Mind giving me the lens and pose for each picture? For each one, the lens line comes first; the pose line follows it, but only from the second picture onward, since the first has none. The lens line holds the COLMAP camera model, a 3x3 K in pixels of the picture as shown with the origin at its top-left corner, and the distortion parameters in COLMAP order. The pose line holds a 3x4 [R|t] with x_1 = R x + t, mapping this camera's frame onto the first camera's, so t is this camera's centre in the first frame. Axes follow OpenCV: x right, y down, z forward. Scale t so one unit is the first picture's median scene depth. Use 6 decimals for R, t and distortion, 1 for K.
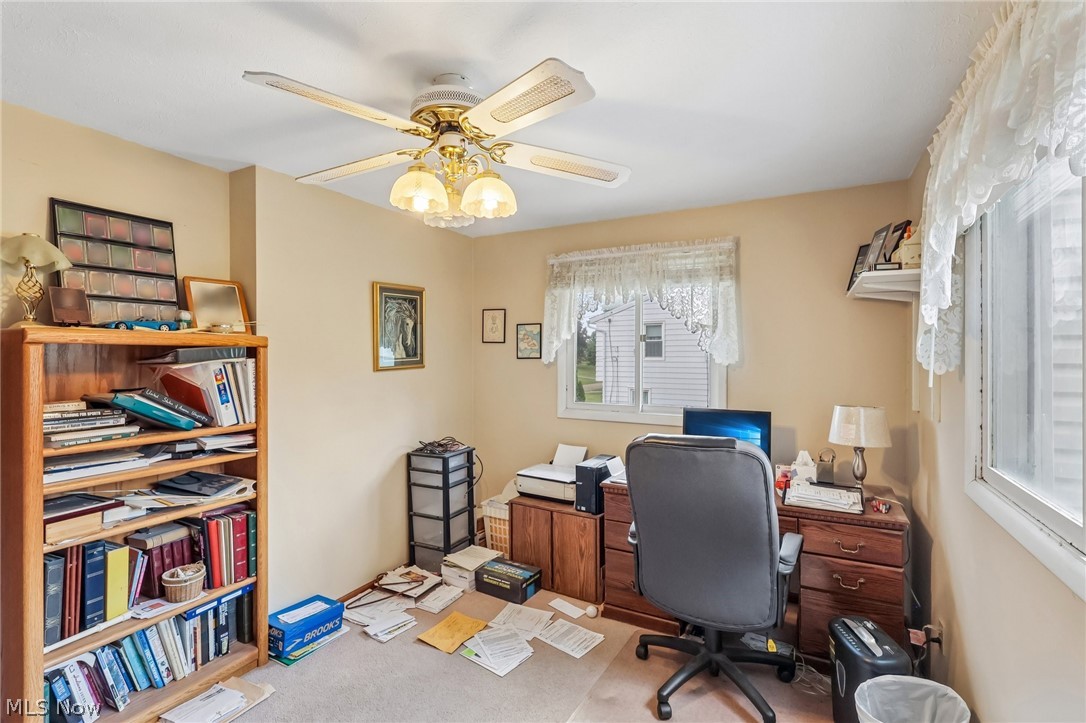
lens RADIAL K [[513.7, 0, 545.2], [0, 513.7, 353.2], [0, 0, 1]] dist [-0.000863, -0.000275]
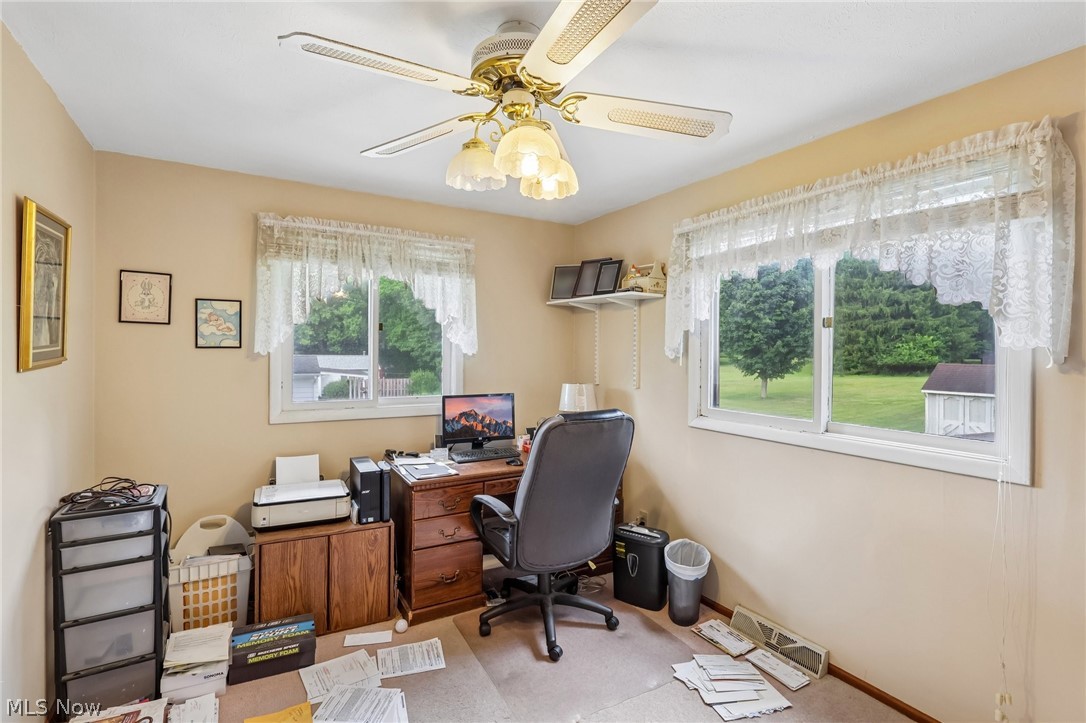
lens RADIAL K [[513.7, 0, 545.2], [0, 513.7, 353.2], [0, 0, 1]] dist [-0.000863, -0.000275]
pose [[0.504666, -0.000849, 0.863314, -0.505451], [-0.009961, 0.999927, 0.006807, 0.009781], [-0.863257, -0.012035, 0.504621, 0.291799]]
